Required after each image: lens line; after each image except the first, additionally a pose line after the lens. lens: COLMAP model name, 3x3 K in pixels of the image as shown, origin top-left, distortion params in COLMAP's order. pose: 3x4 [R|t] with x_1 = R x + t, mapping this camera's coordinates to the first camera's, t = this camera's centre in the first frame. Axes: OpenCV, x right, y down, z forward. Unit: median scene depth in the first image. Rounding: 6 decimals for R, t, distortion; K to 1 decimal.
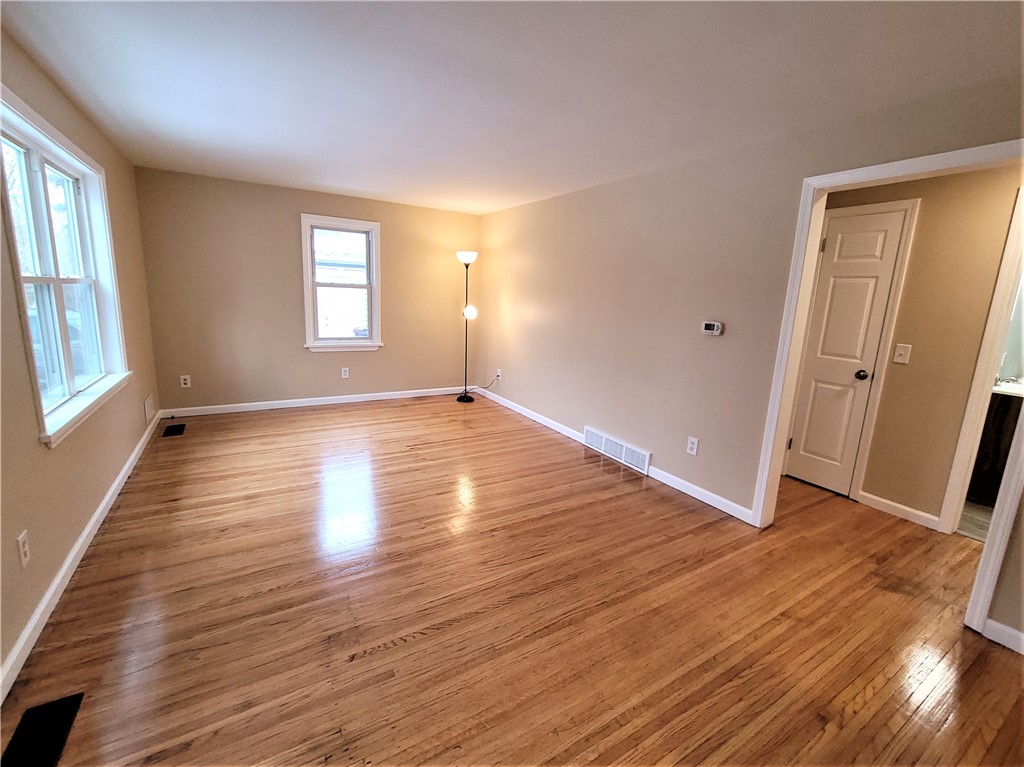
lens RADIAL K [[443.9, 0, 514.7], [0, 443.9, 380.2], [0, 0, 1]] dist [-0.001446, -0.000520]
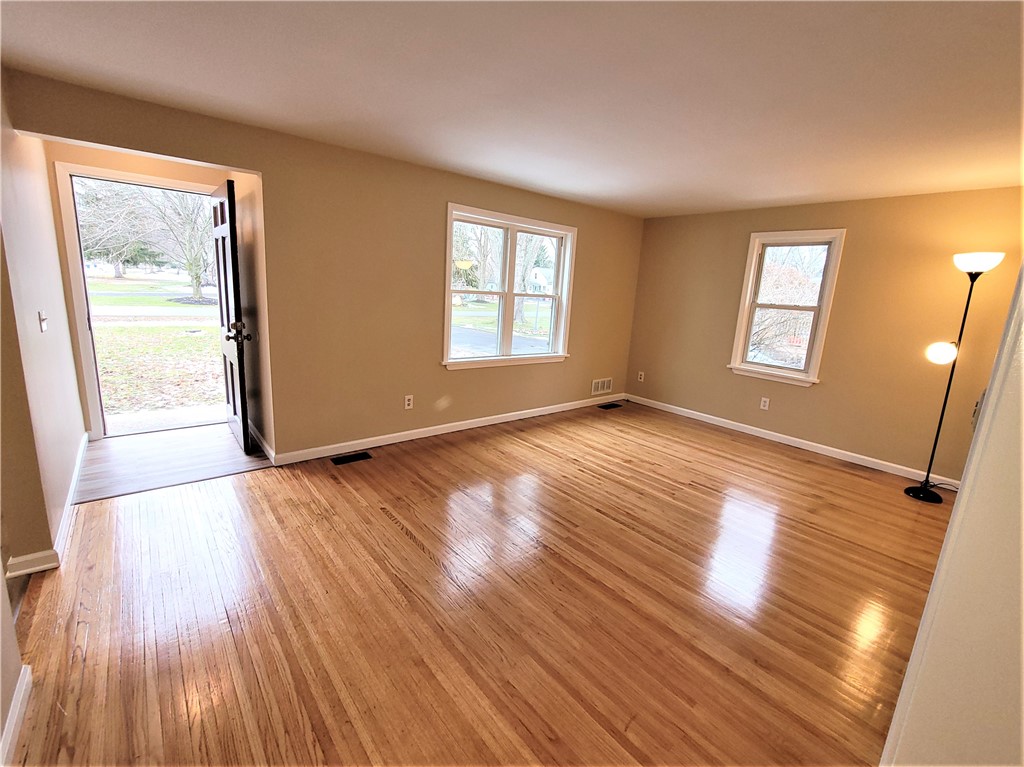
lens RADIAL K [[438.9, 0, 510.8], [0, 438.9, 382.9], [0, 0, 1]] dist [0.000448, -0.000026]
pose [[0.150305, 0.175734, -0.972896, 0.550314], [-0.240291, 0.961059, 0.136473, -0.076377], [0.958993, 0.213266, 0.186680, 0.468084]]
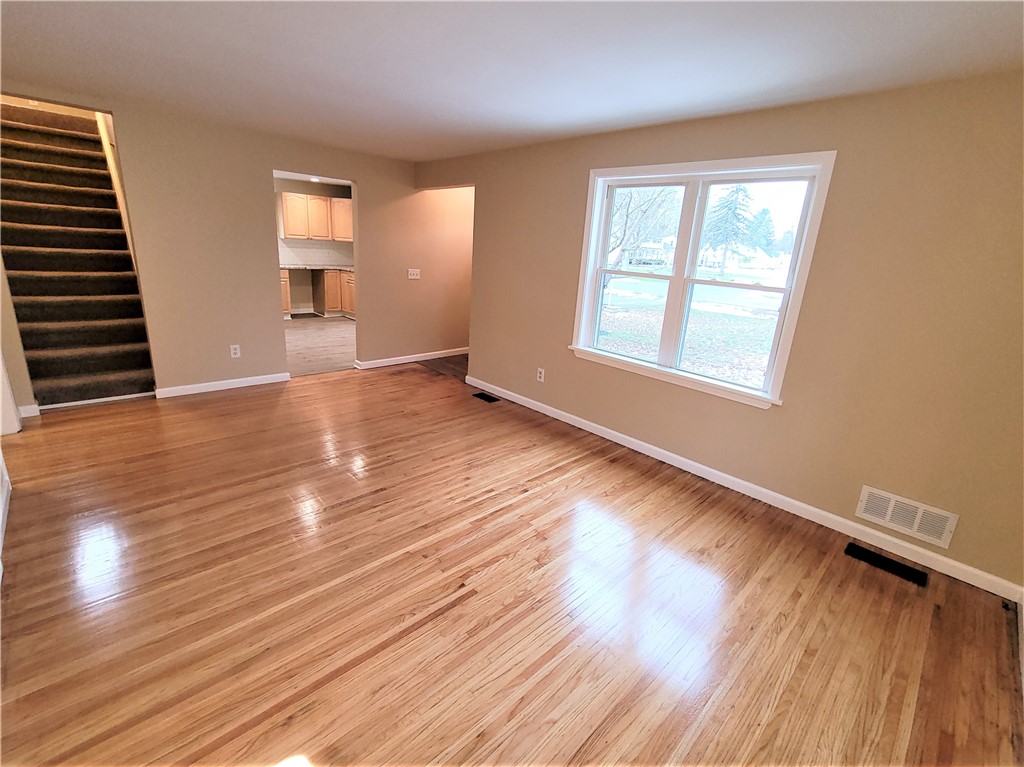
lens RADIAL K [[455.9, 0, 521.7], [0, 455.9, 383.8], [0, 0, 1]] dist [-0.000475, -0.000106]
pose [[-0.968024, -0.037051, -0.248108, -0.165506], [-0.148610, 0.881503, 0.448183, -0.313109], [0.202102, 0.470723, -0.858821, 1.412122]]
